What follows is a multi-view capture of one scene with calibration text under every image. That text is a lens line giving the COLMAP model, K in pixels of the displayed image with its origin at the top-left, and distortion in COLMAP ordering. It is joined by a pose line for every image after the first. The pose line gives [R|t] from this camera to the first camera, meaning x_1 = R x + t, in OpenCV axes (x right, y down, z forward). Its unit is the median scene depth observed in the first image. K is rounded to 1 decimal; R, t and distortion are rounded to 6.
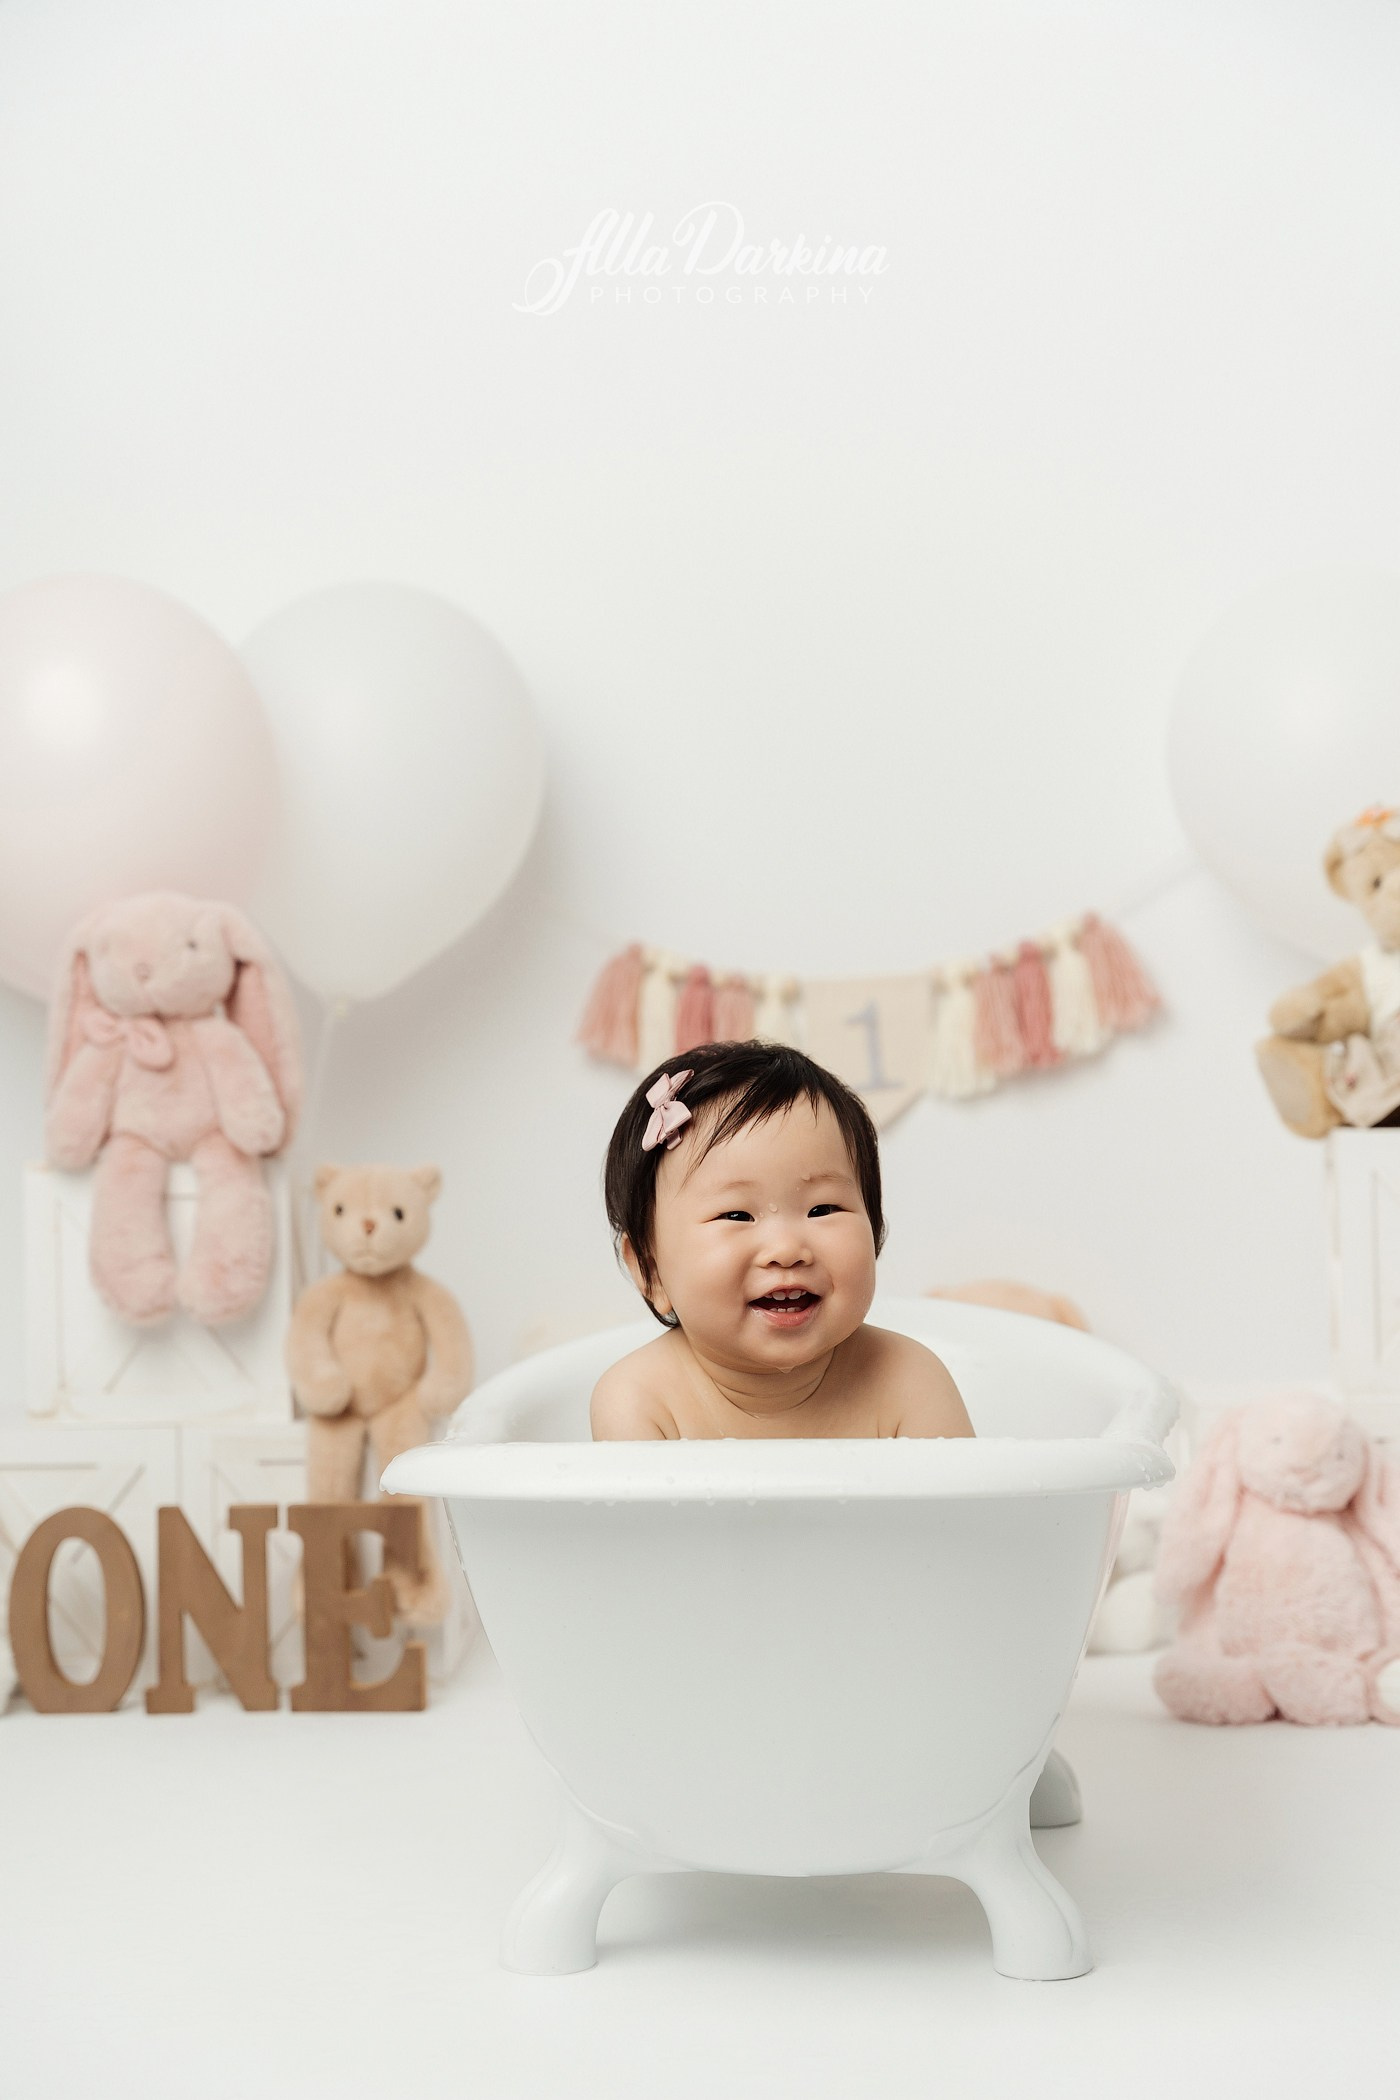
lens RADIAL K [[3148.9, 0, 700.0], [0, 3148.9, 1050.0], [0, 0, 1]] dist [0.007660, 0.001368]
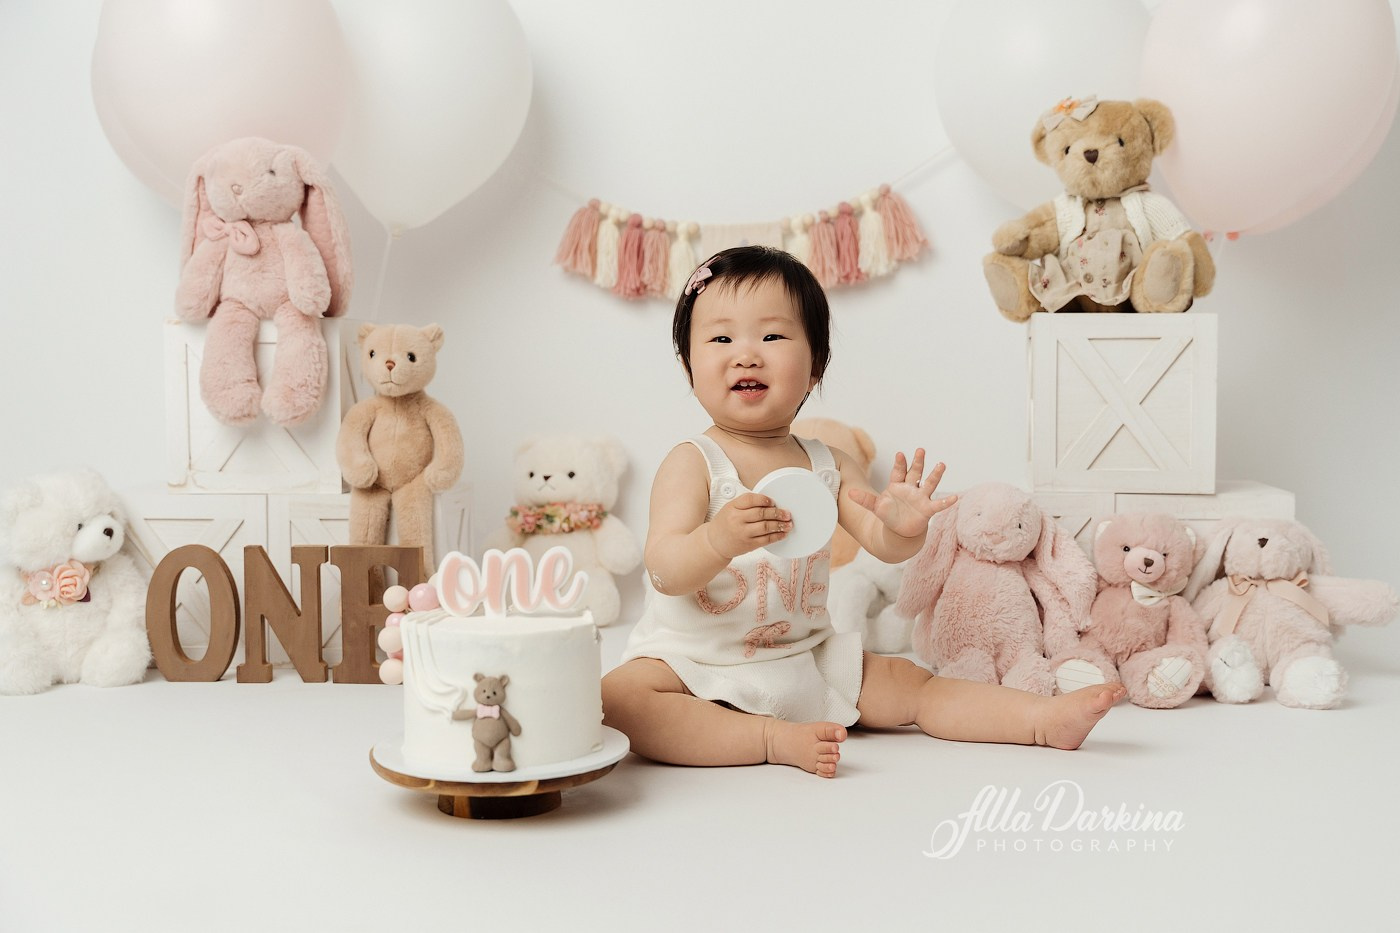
lens RADIAL K [[1646.7, 0, 746.8], [0, 1646.7, 474.6], [0, 0, 1]] dist [-0.001805, -0.002423]
pose [[0.999605, 0.017958, 0.021639, 0.048177], [-0.019683, 0.996409, 0.082356, 0.040211], [-0.020082, -0.082750, 0.996368, 0.208484]]
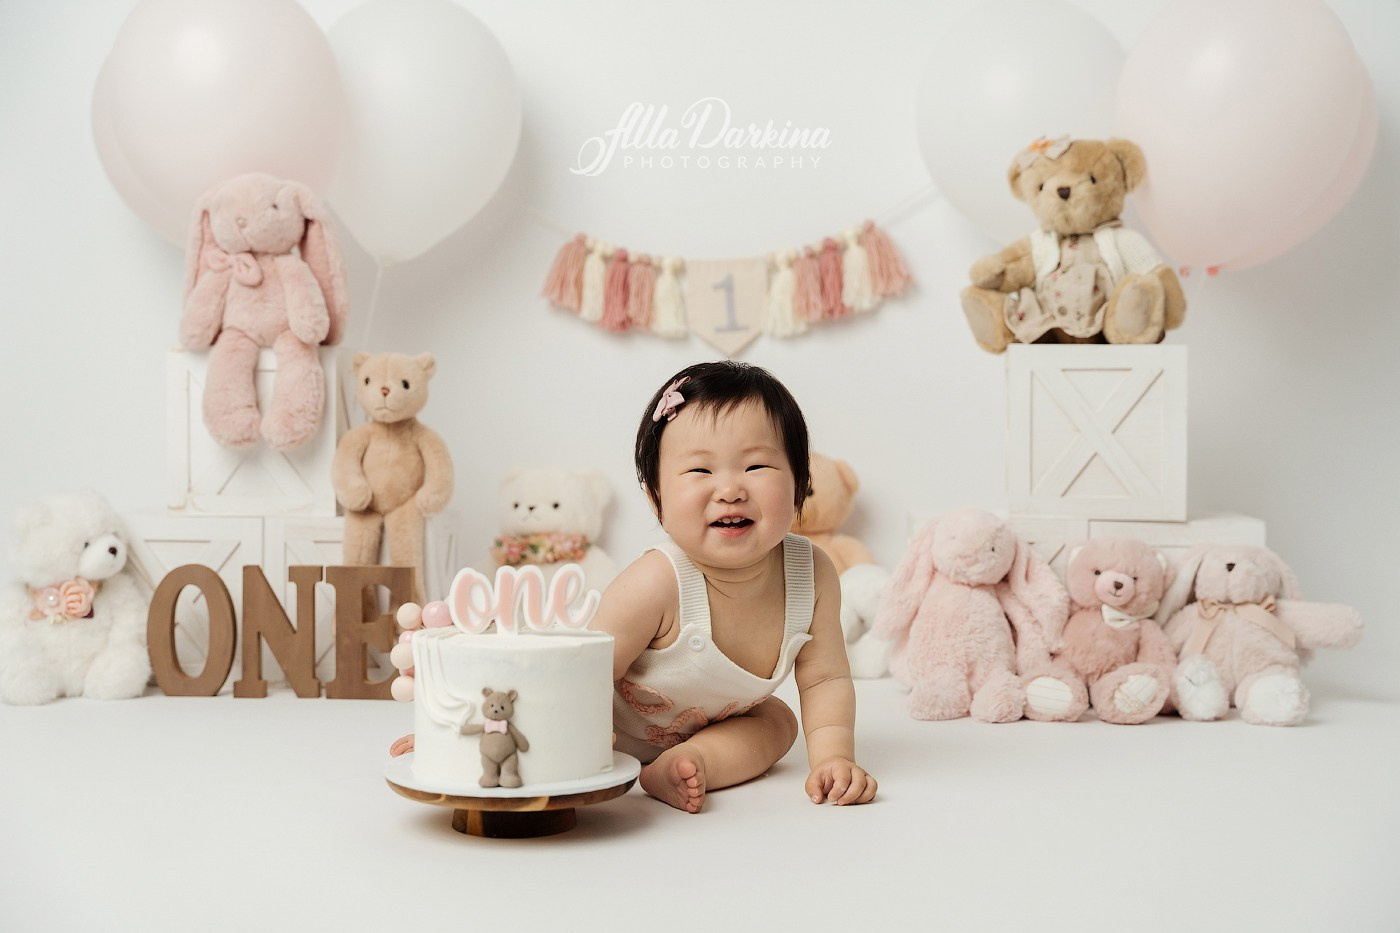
lens RADIAL K [[1837.7, 0, 700.0], [0, 1837.7, 466.5], [0, 0, 1]] dist [0.003130, 0.025950]
pose [[0.999707, 0.024190, 0.000091, 0.050614], [-0.024173, 0.998838, 0.041704, 0.051314], [0.000918, -0.041694, 0.999130, 0.090739]]
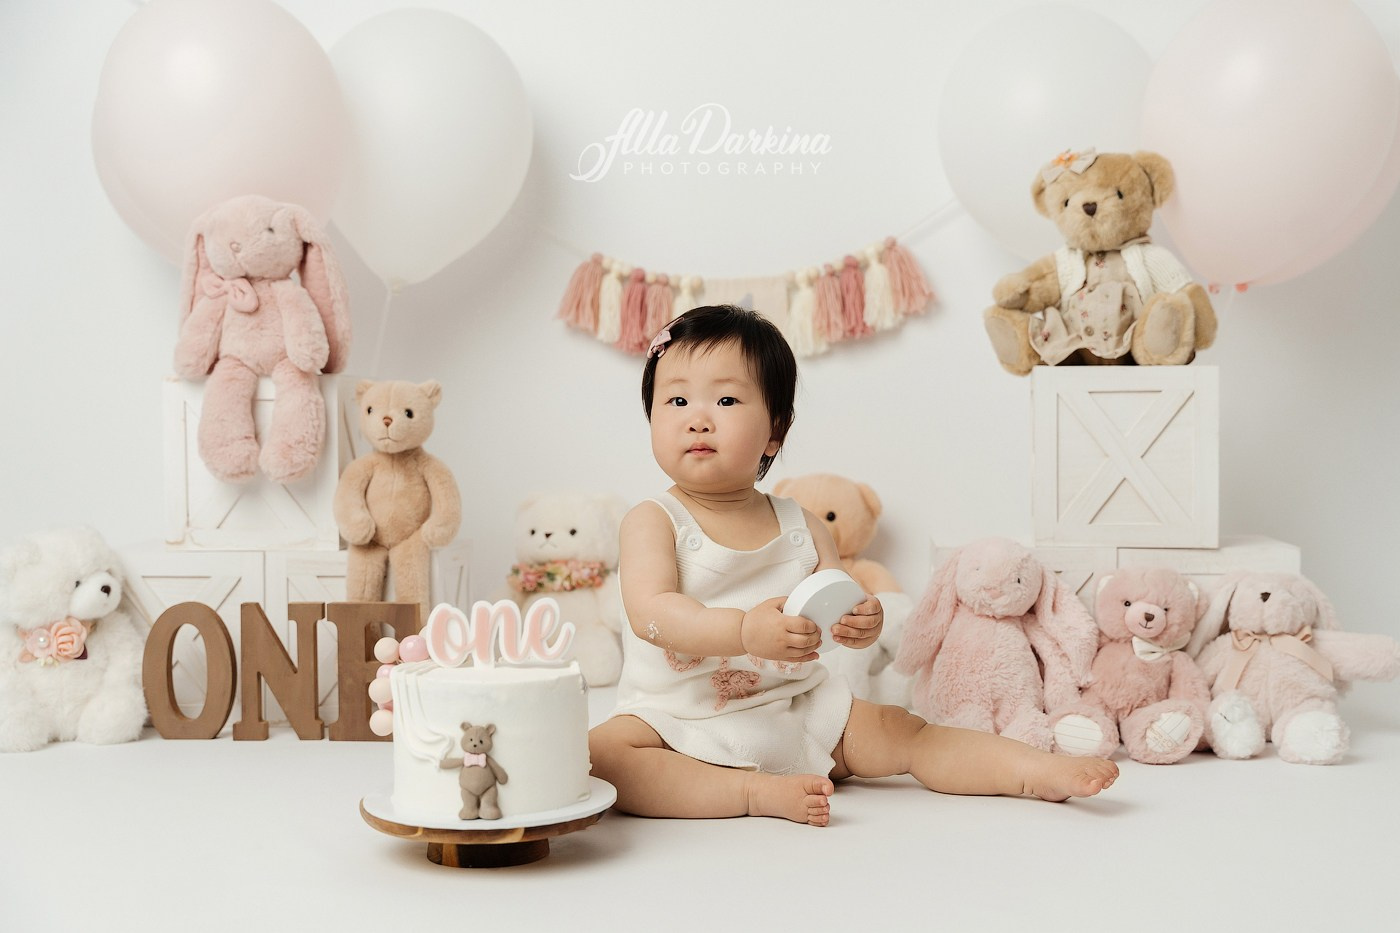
lens RADIAL K [[1742.2, 0, 747.9], [0, 1742.2, 488.7], [0, 0, 1]] dist [0.002460, 0.001279]
pose [[0.999880, 0.015185, 0.003200, 0.063613], [-0.015337, 0.998405, 0.054330, 0.040465], [-0.002369, -0.054372, 0.998518, 0.167791]]
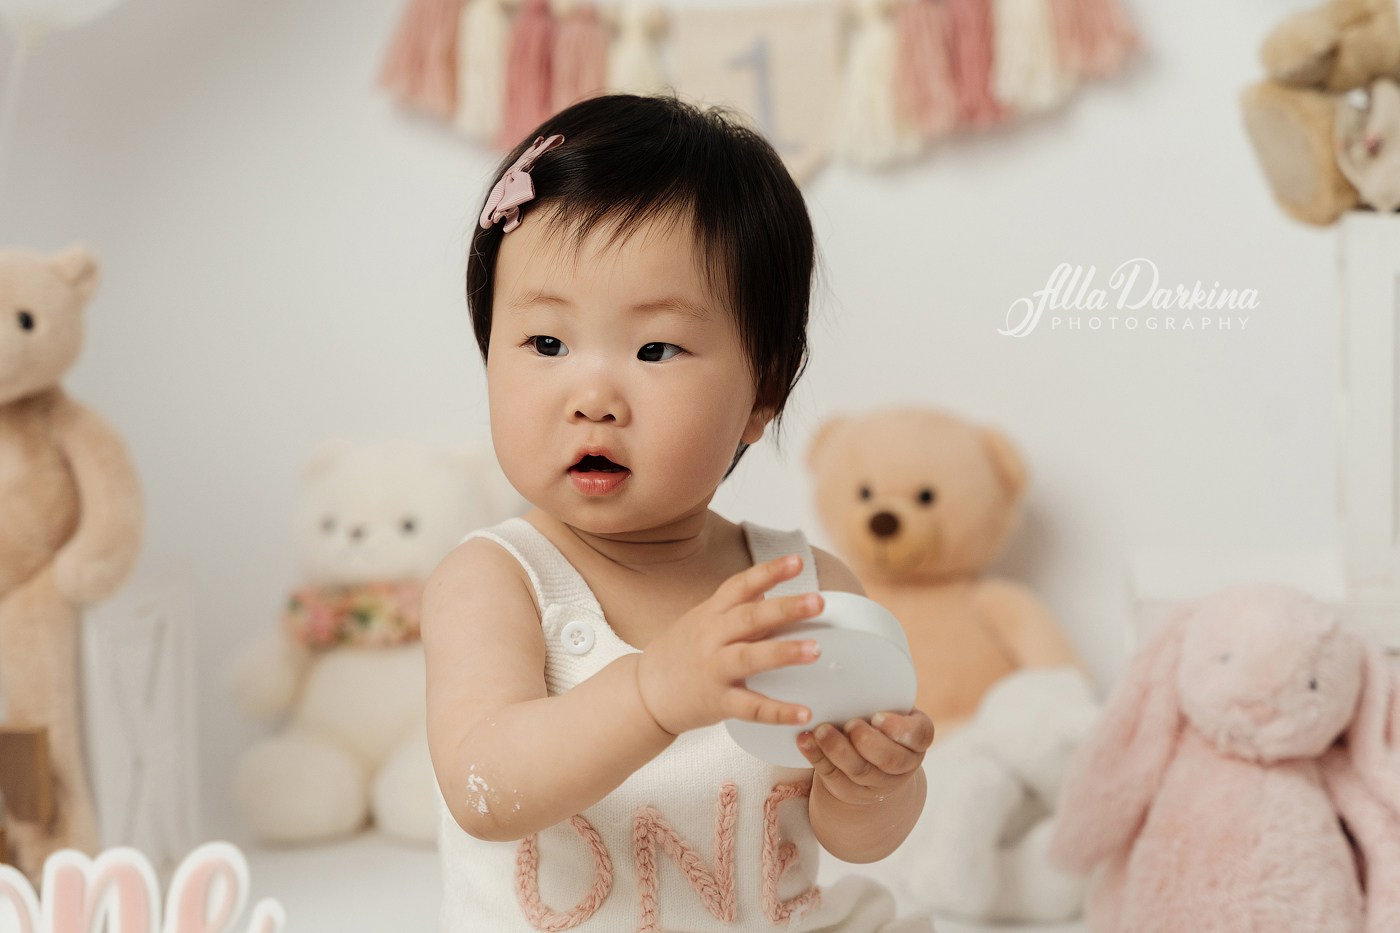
lens RADIAL K [[2932.5, 0, 772.1], [0, 2932.5, 468.1], [0, 0, 1]] dist [0.062339, 0.012227]
pose [[0.999787, 0.010642, -0.017711, 0.085325], [-0.008491, 0.993051, 0.117380, 0.005581], [0.018837, -0.117204, 0.992929, 0.337396]]
